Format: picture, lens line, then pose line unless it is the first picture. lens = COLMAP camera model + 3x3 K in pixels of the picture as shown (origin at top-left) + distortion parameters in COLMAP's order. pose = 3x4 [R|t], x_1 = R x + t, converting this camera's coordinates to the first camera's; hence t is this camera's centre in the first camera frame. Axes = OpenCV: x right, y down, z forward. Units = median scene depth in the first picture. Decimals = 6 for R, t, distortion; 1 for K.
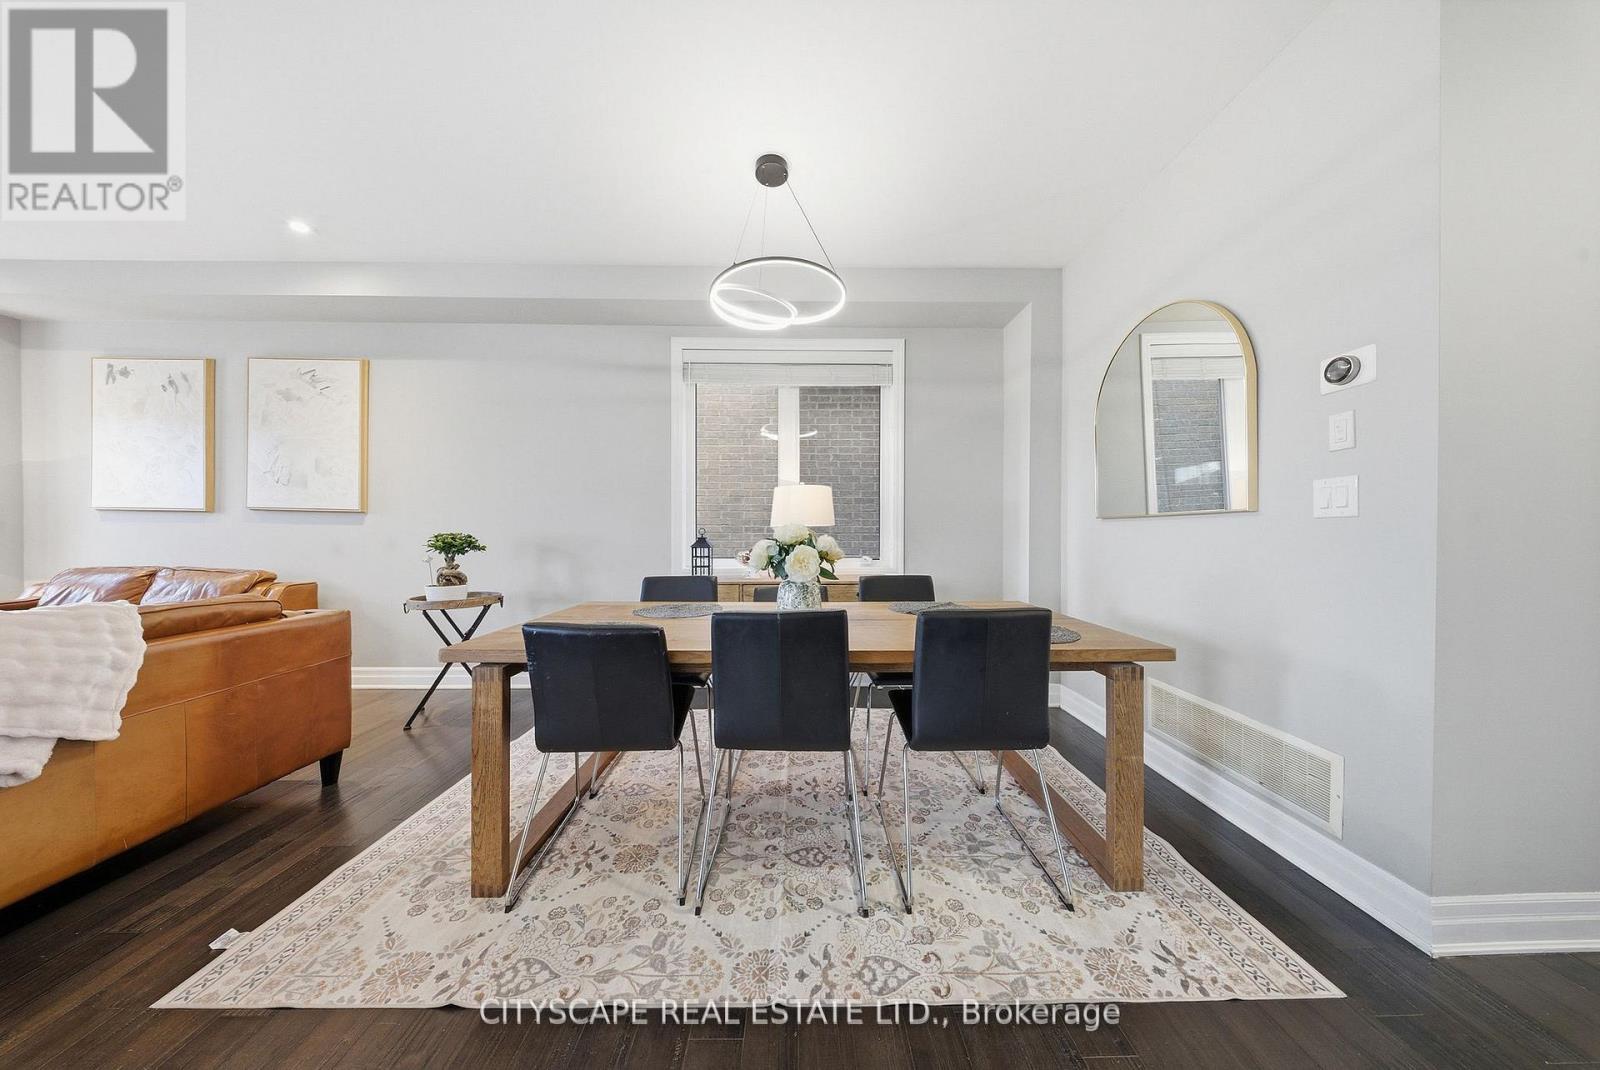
lens RADIAL K [[471.7, 0, 800.0], [0, 471.7, 535.0], [0, 0, 1]] dist [-0.014400, -0.000045]
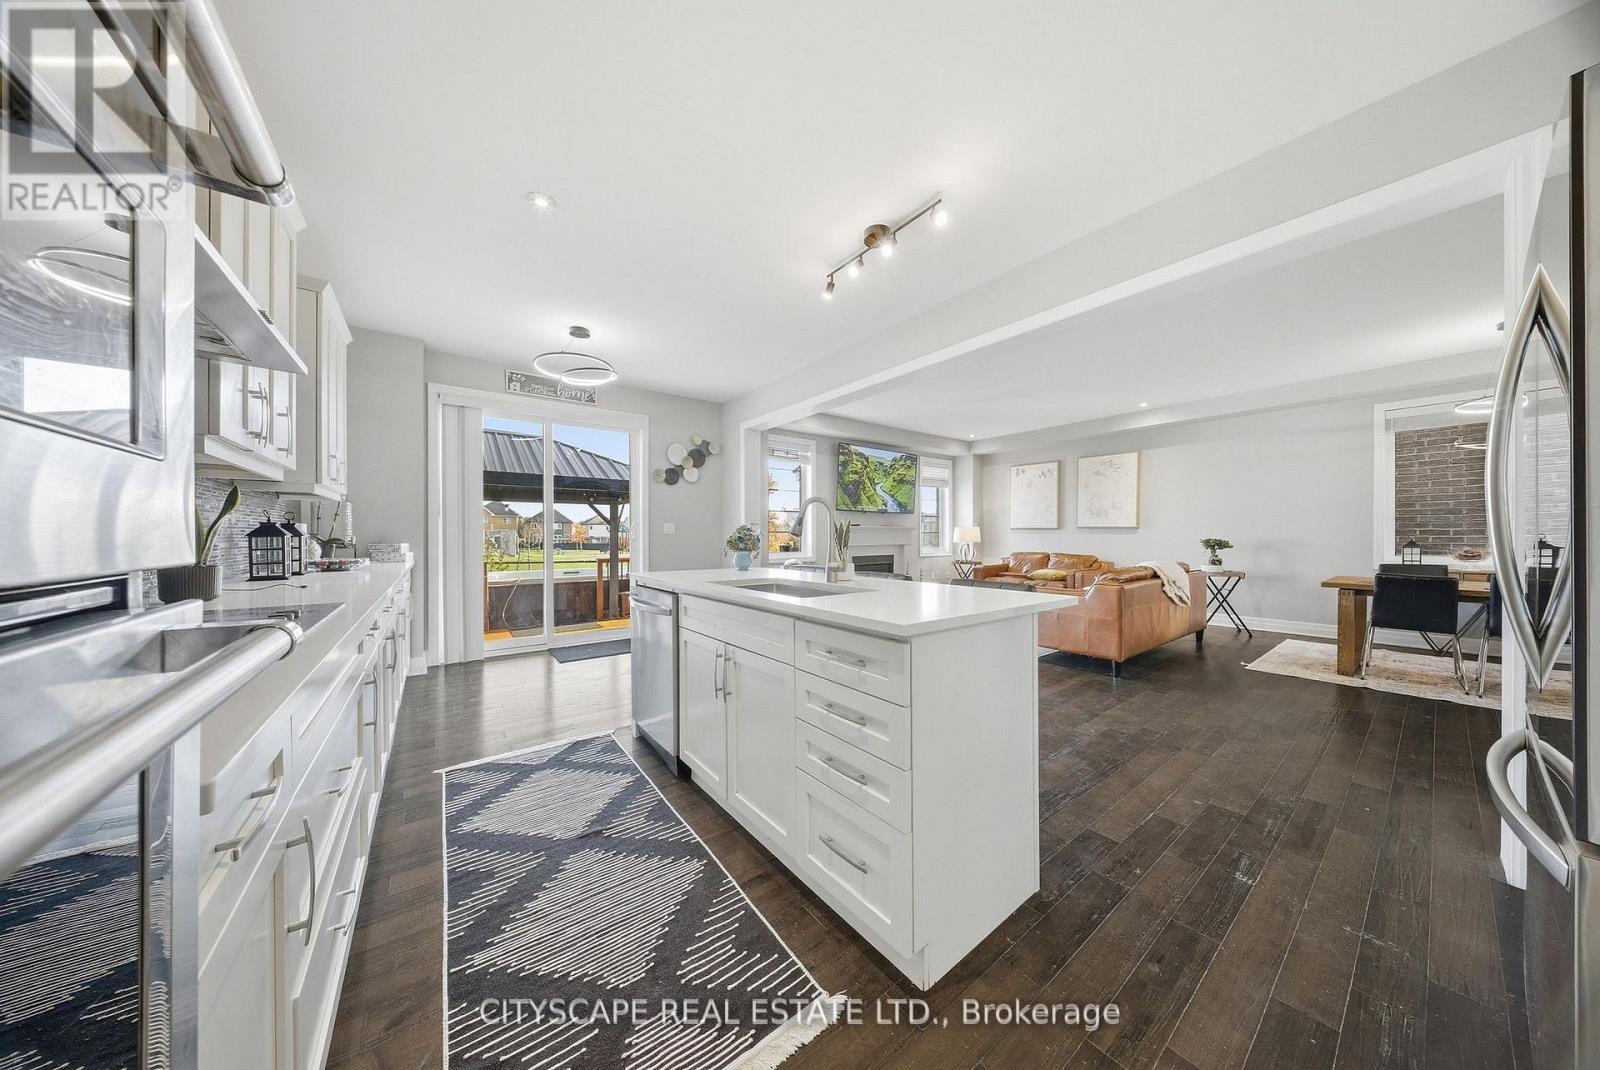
lens RADIAL K [[471.7, 0, 800.0], [0, 471.7, 535.0], [0, 0, 1]] dist [-0.014400, -0.000045]
pose [[0.580664, -0.007414, -0.814110, -0.157019], [0.001903, 0.999968, -0.007749, -0.005311], [0.814141, 0.002951, 0.580660, -1.391434]]
